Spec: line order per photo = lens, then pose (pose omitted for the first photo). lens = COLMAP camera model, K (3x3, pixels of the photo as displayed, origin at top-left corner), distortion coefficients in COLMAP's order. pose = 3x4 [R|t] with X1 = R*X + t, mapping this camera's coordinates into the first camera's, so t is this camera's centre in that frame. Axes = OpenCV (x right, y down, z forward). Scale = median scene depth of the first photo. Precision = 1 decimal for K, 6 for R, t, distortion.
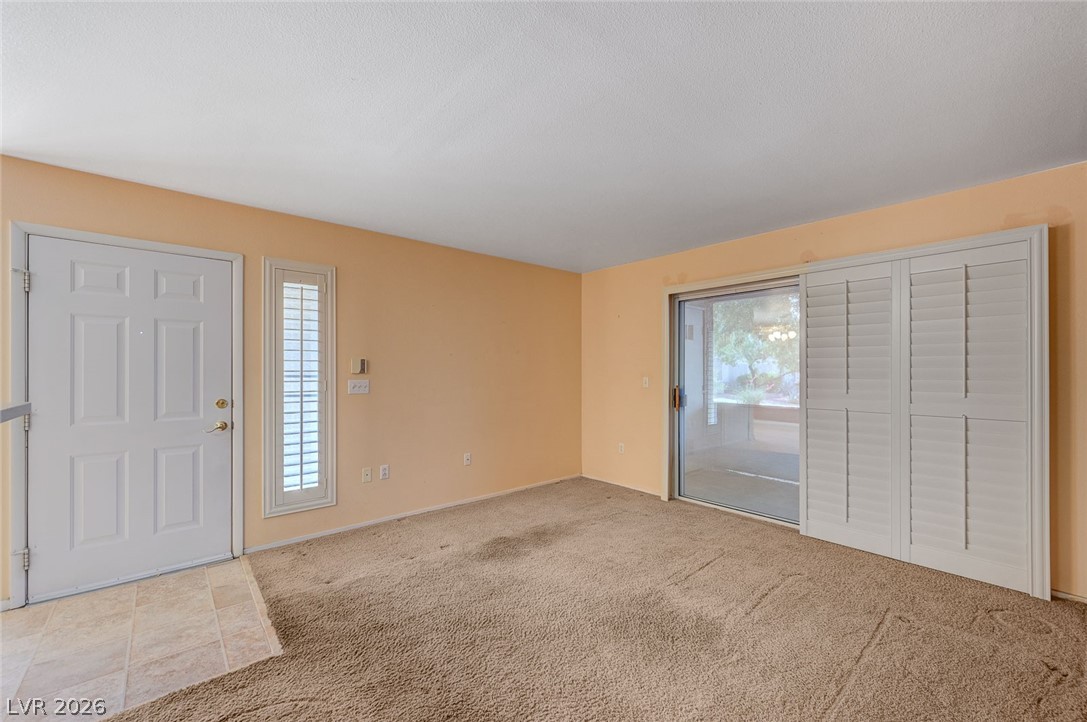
lens RADIAL K [[429.3, 0, 556.3], [0, 429.3, 372.0], [0, 0, 1]] dist [-0.001802, 0.000475]
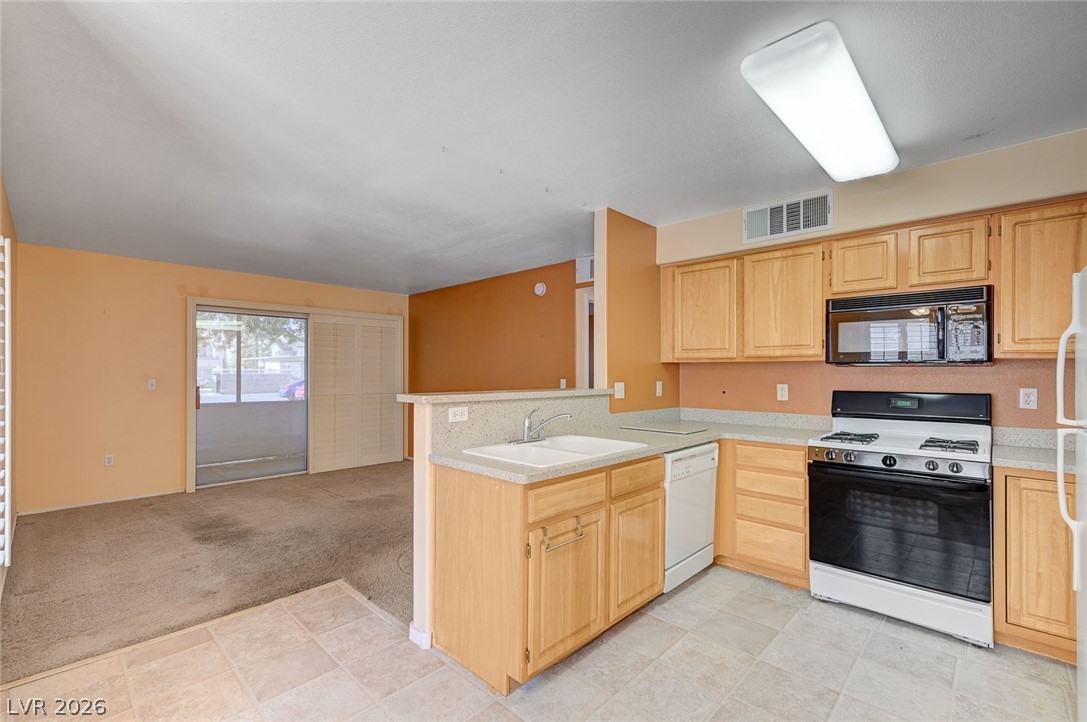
lens RADIAL K [[465.4, 0, 548.9], [0, 465.4, 370.4], [0, 0, 1]] dist [-0.003214, 0.001264]
pose [[-0.099076, 0.004351, 0.995070, -1.343756], [0.005116, 0.999979, -0.003863, -0.000683], [-0.995067, 0.004708, -0.099096, 0.289035]]
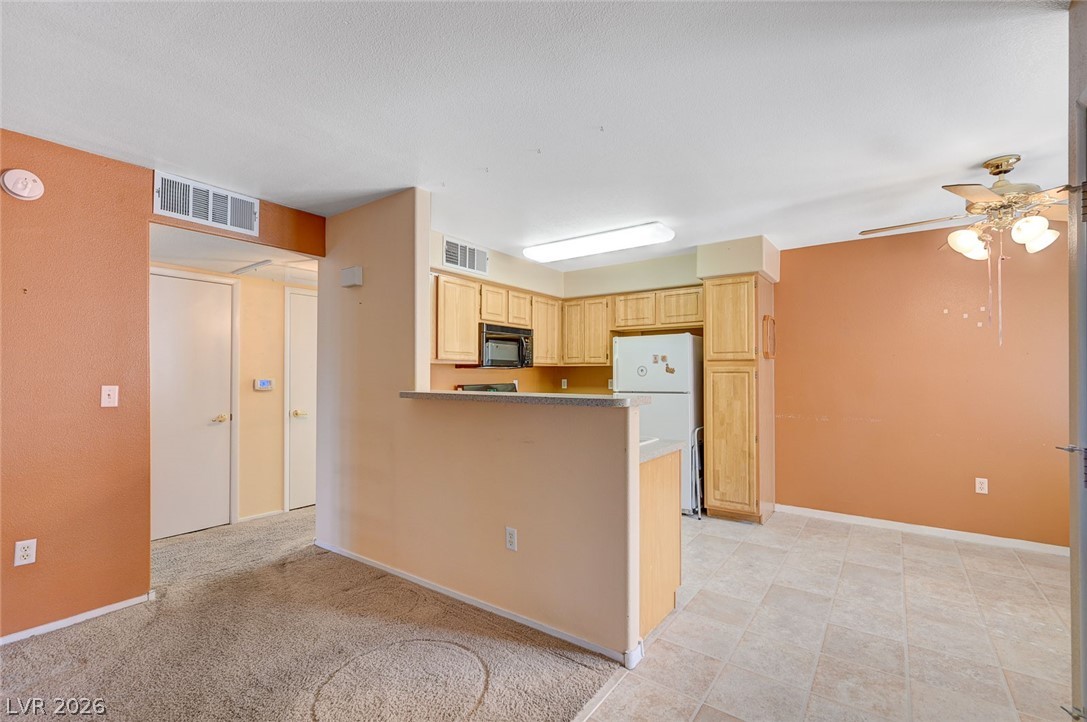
lens RADIAL K [[479.8, 0, 548.4], [0, 479.8, 368.2], [0, 0, 1]] dist [-0.000971, -0.000273]
pose [[-0.974198, -0.001322, -0.225689, -0.350521], [-0.000481, 0.999993, -0.003782, -0.004870], [0.225693, -0.003576, -0.974192, 1.050153]]
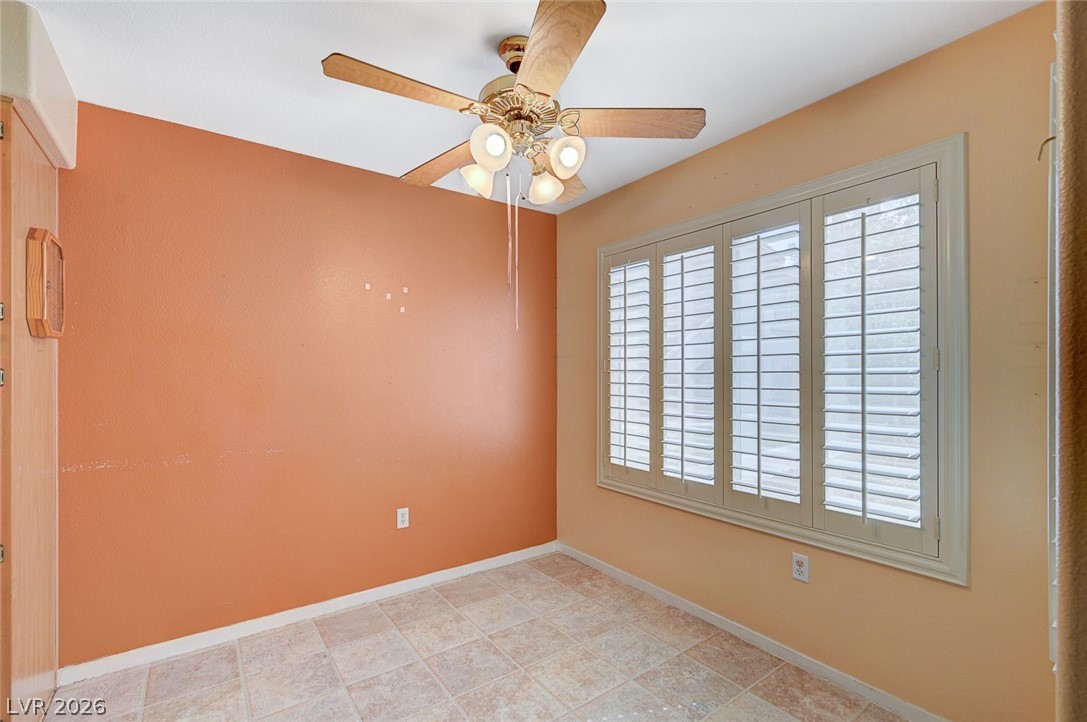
lens RADIAL K [[479.8, 0, 547.7], [0, 479.8, 371.3], [0, 0, 1]] dist [-0.000971, -0.000273]
pose [[-0.085961, -0.003077, -0.996294, -0.756792], [-0.005679, 0.999981, -0.002598, -0.000006], [0.996282, 0.005434, -0.085977, 0.504084]]
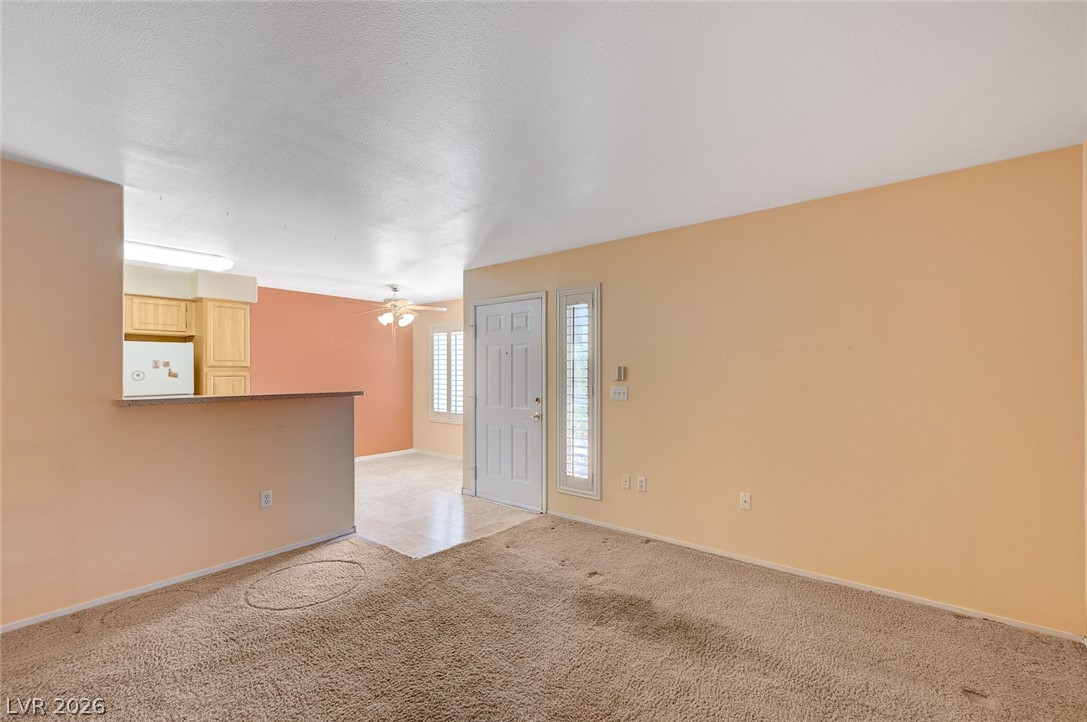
lens RADIAL K [[465.4, 0, 549.4], [0, 465.4, 368.3], [0, 0, 1]] dist [-0.003214, 0.001264]
pose [[0.170887, -0.007383, -0.985263, 0.678385], [-0.003378, 0.999962, -0.008079, -0.017400], [0.985285, 0.004709, 0.170856, 0.718558]]
